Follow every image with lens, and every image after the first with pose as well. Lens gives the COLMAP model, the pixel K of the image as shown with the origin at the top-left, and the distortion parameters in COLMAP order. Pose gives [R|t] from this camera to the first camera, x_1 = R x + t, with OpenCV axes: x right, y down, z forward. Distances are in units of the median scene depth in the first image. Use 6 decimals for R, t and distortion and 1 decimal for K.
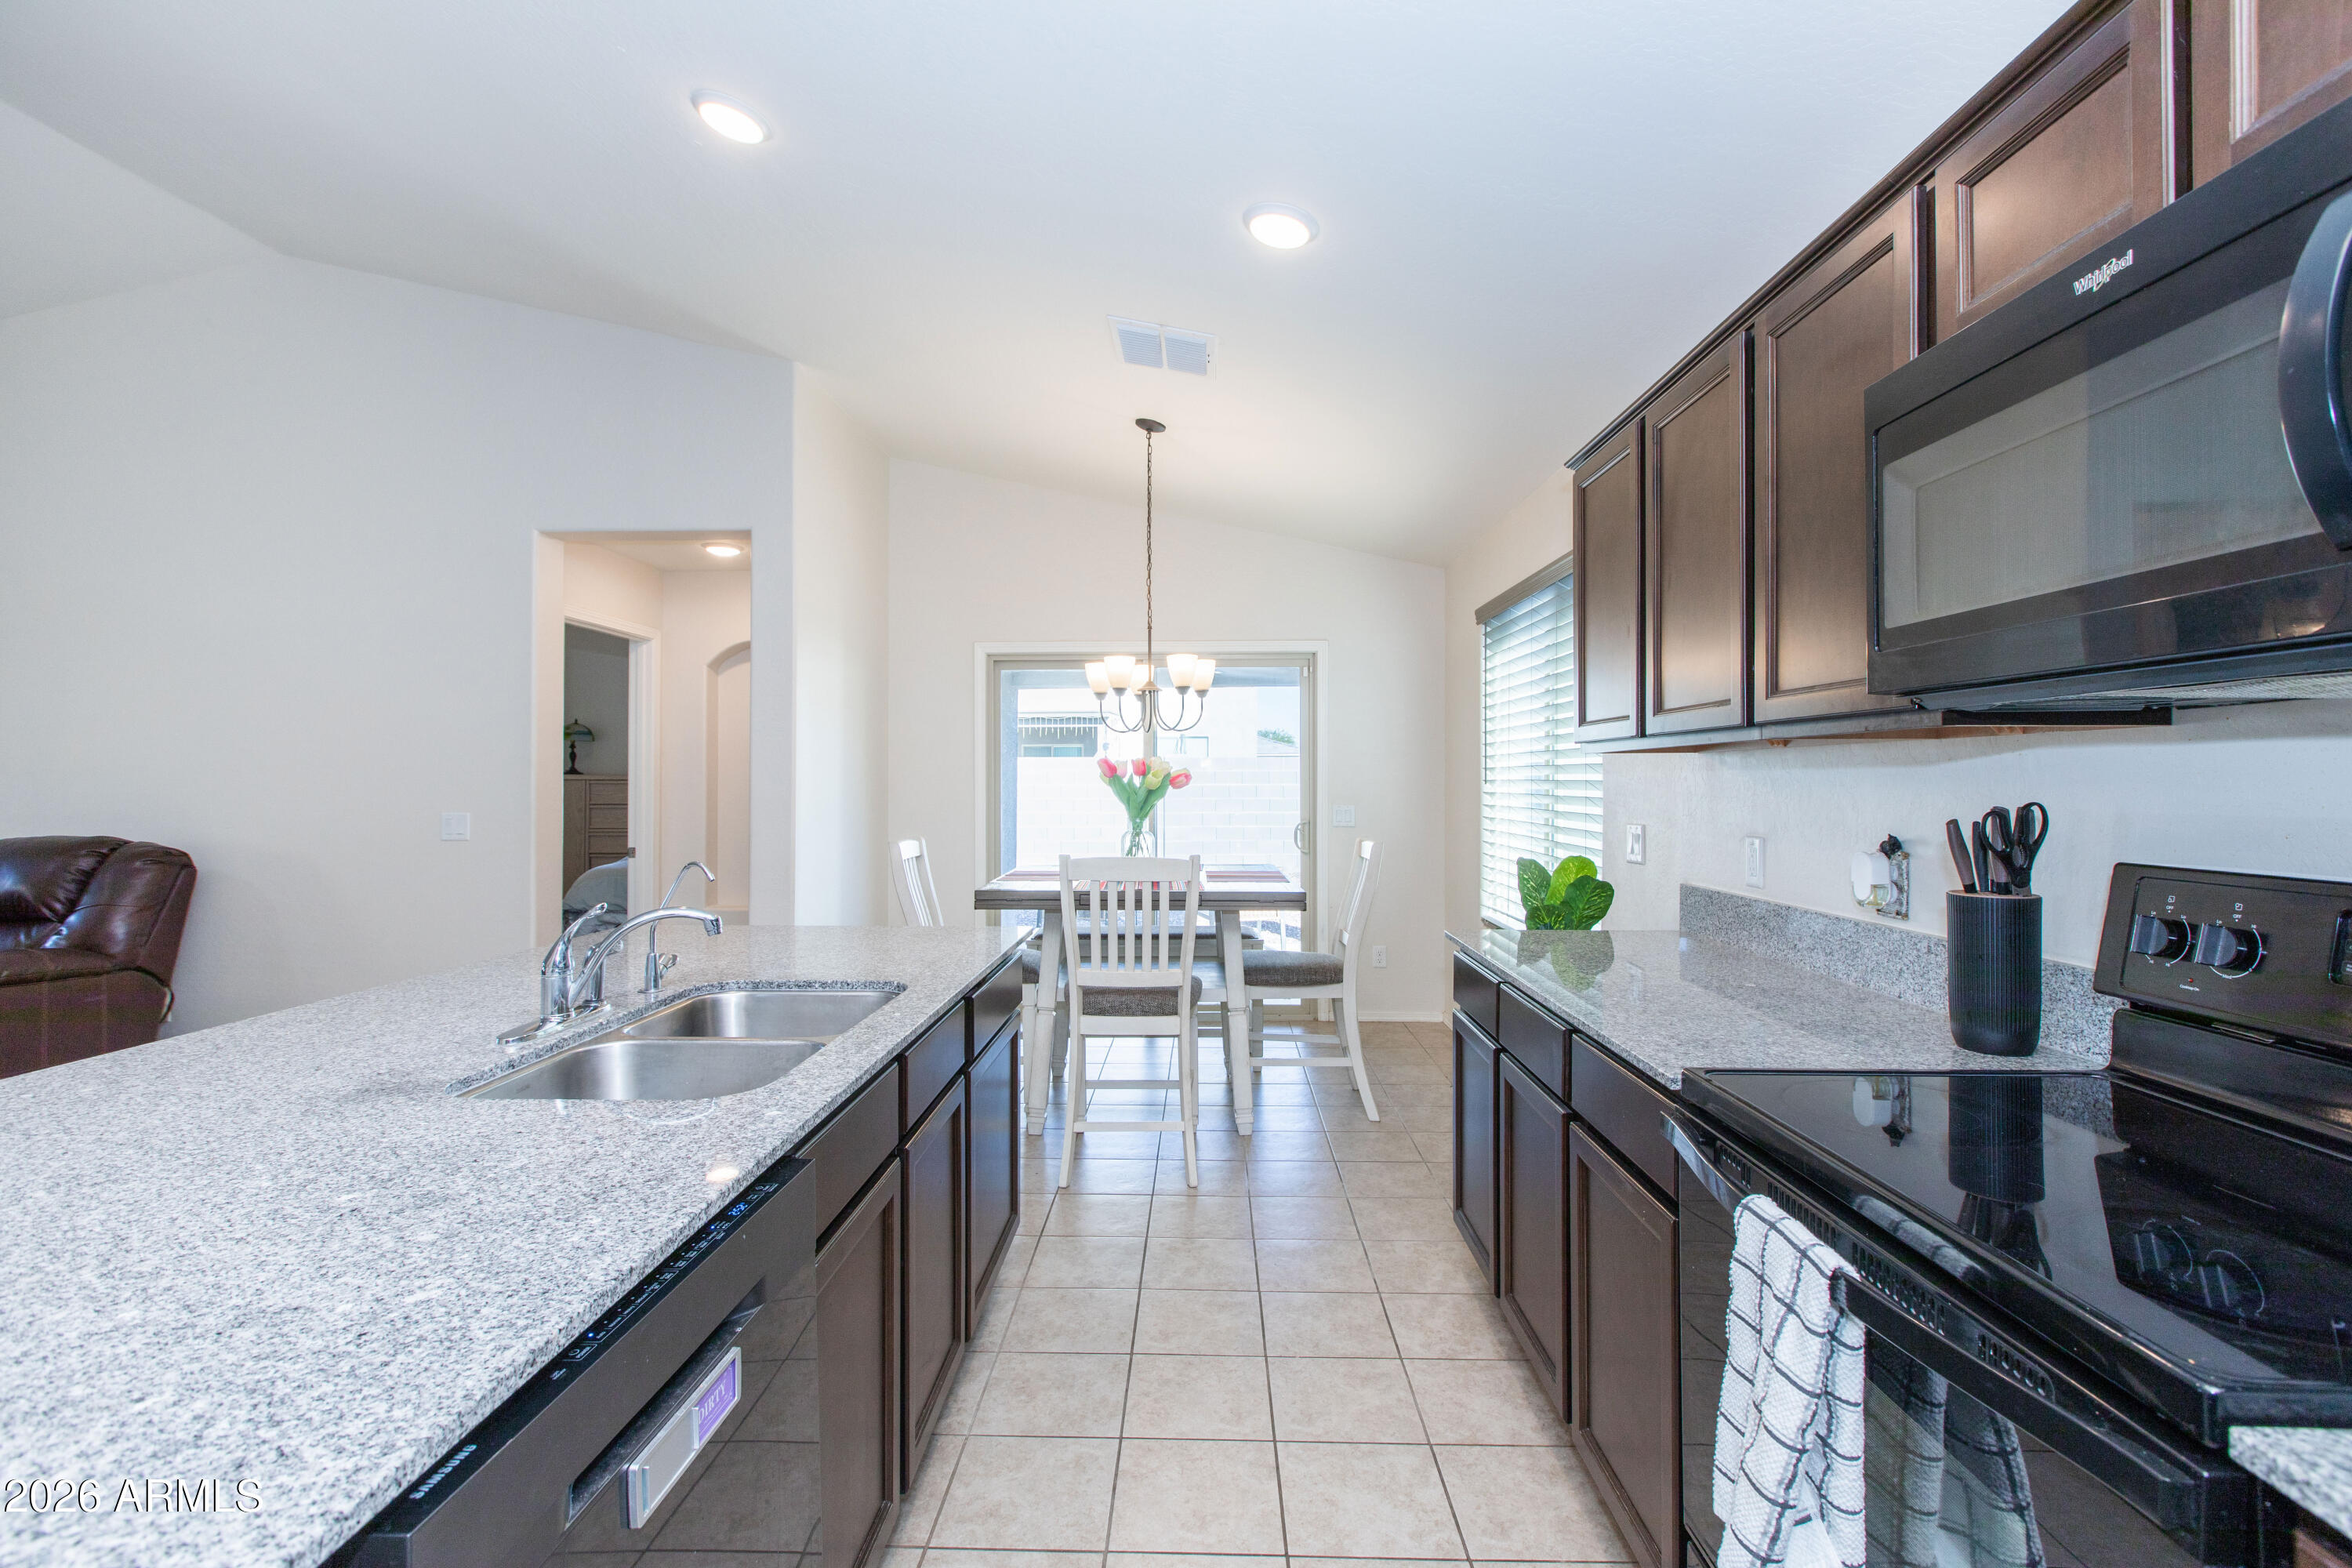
lens RADIAL K [[1052.8, 0, 1176.0], [0, 1052.8, 784.0], [0, 0, 1]] dist [-0.003775, -0.000994]
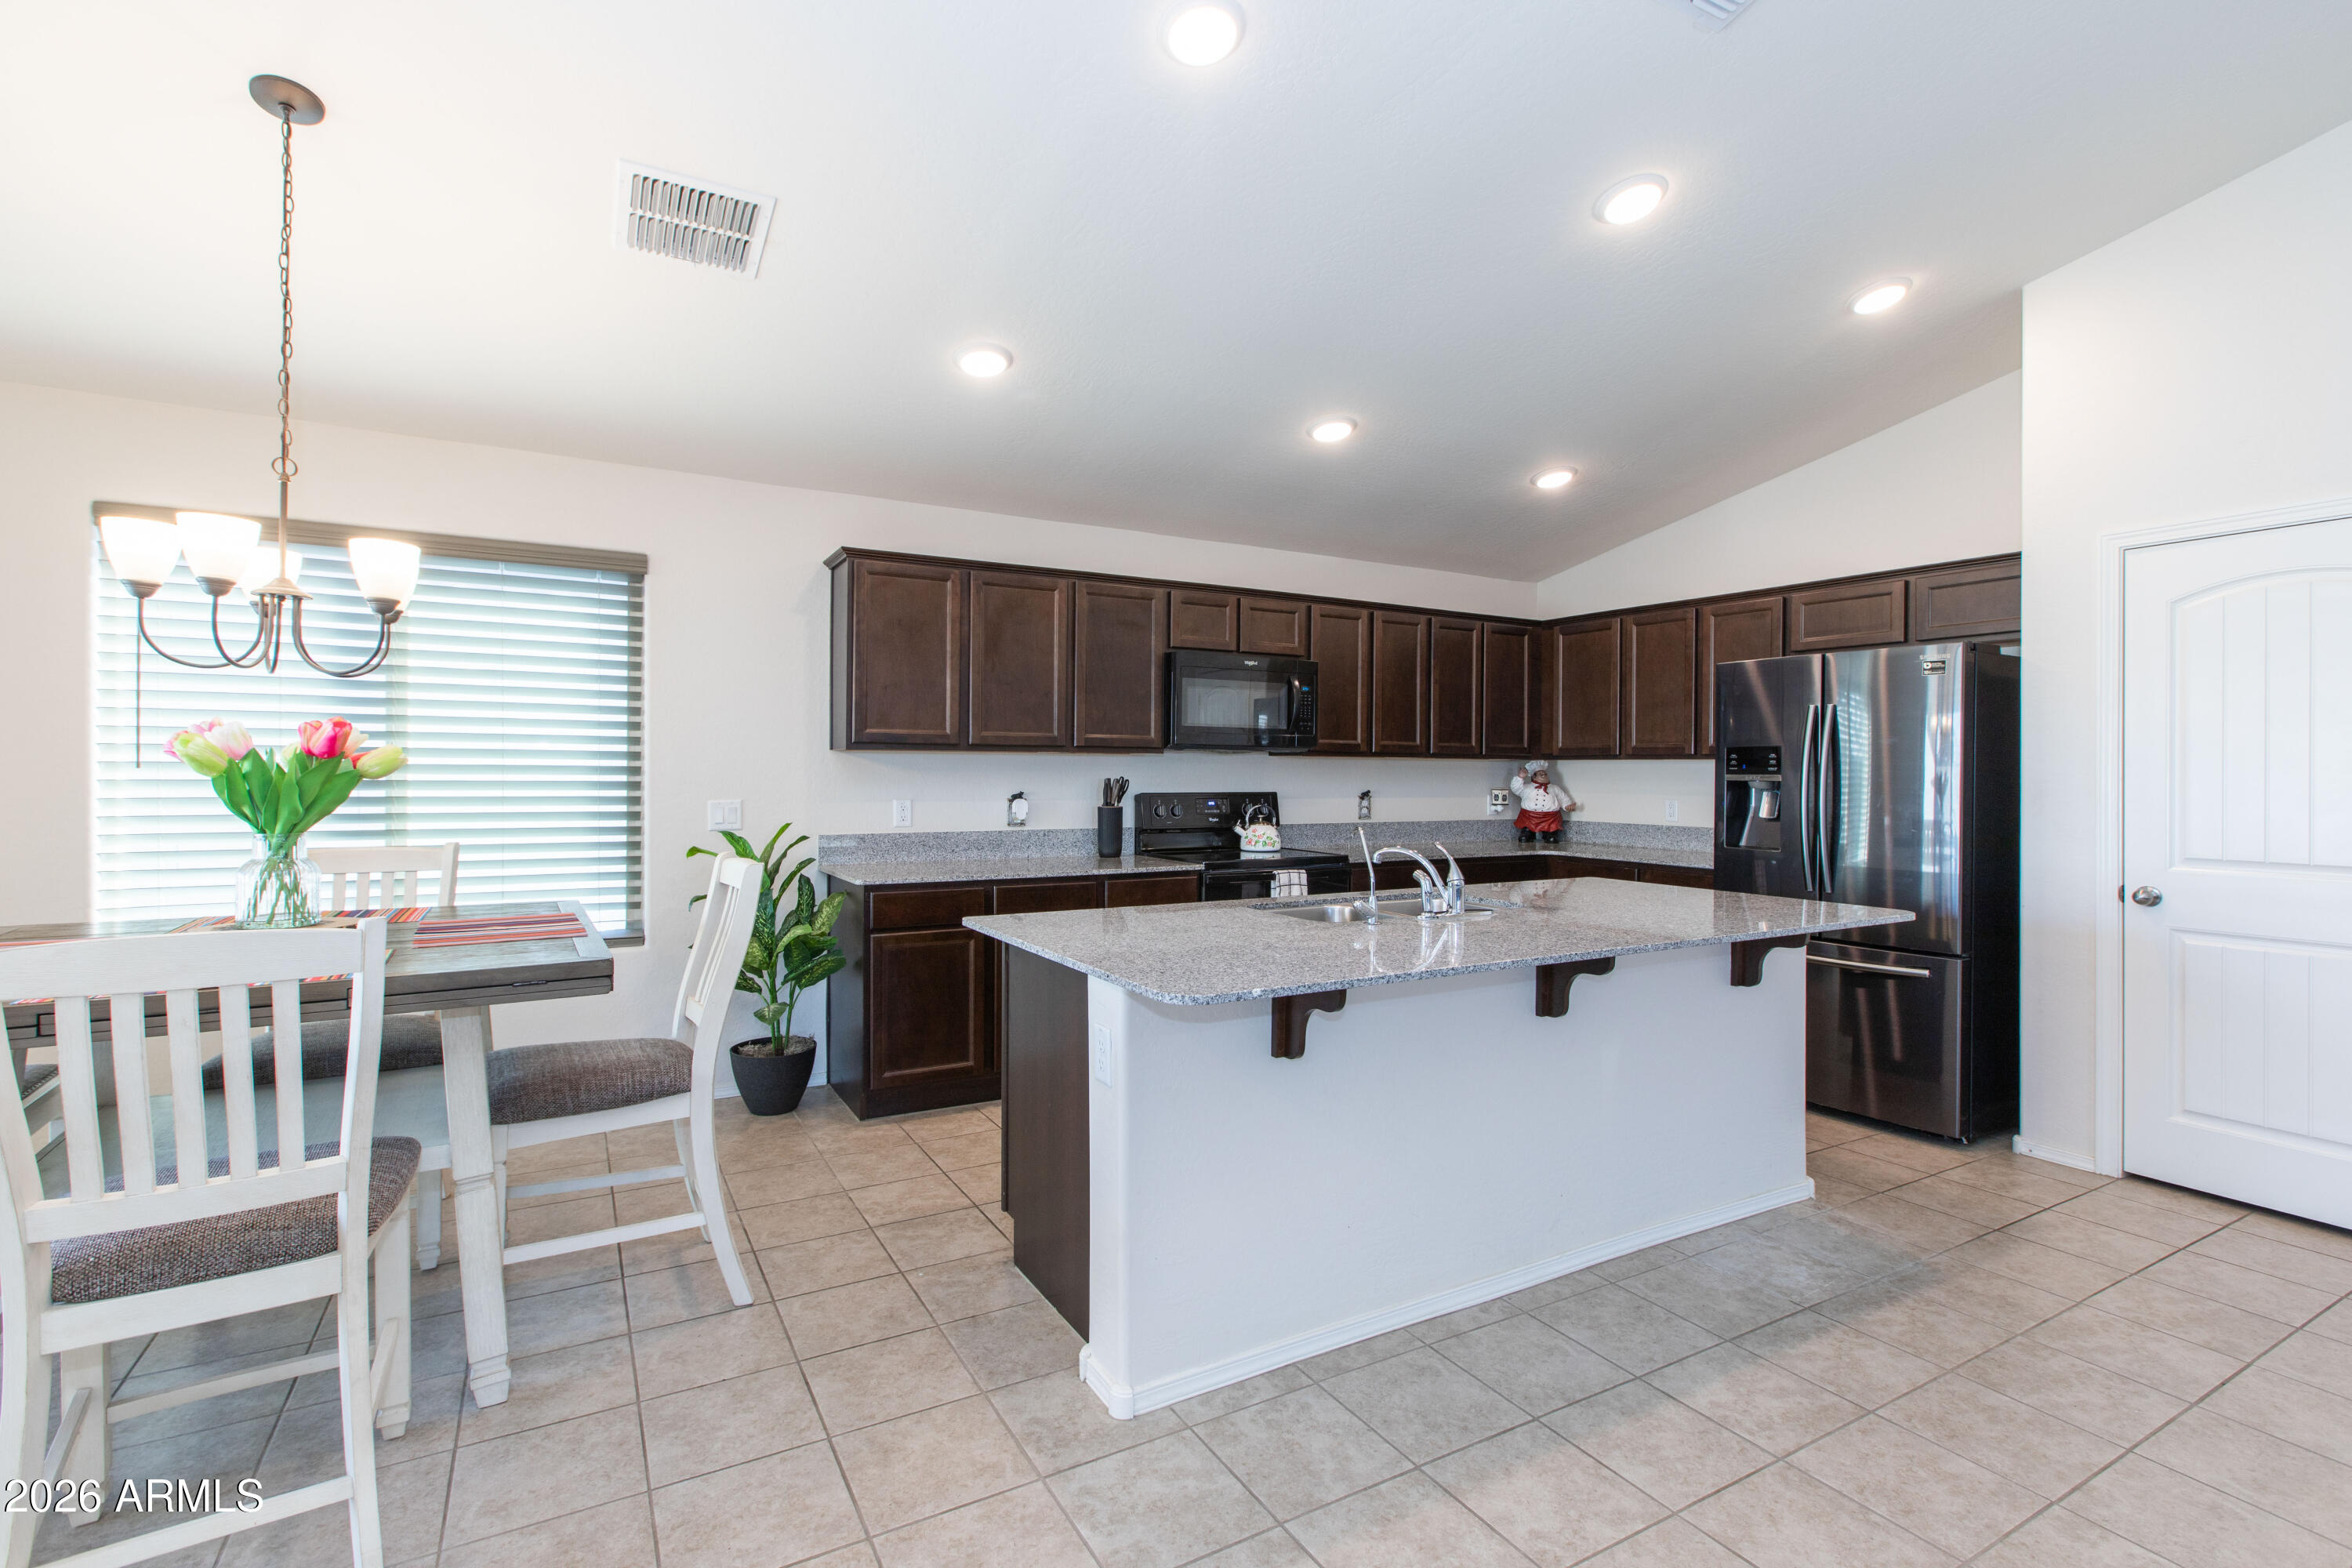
lens RADIAL K [[1066.8, 0, 1176.0], [0, 1066.8, 784.0], [0, 0, 1]] dist [0.000026, -0.000306]
pose [[-0.516932, -0.016072, 0.855875, -2.194604], [-0.005567, 0.999866, 0.015413, -0.012300], [-0.856008, 0.003203, -0.516952, 2.703286]]
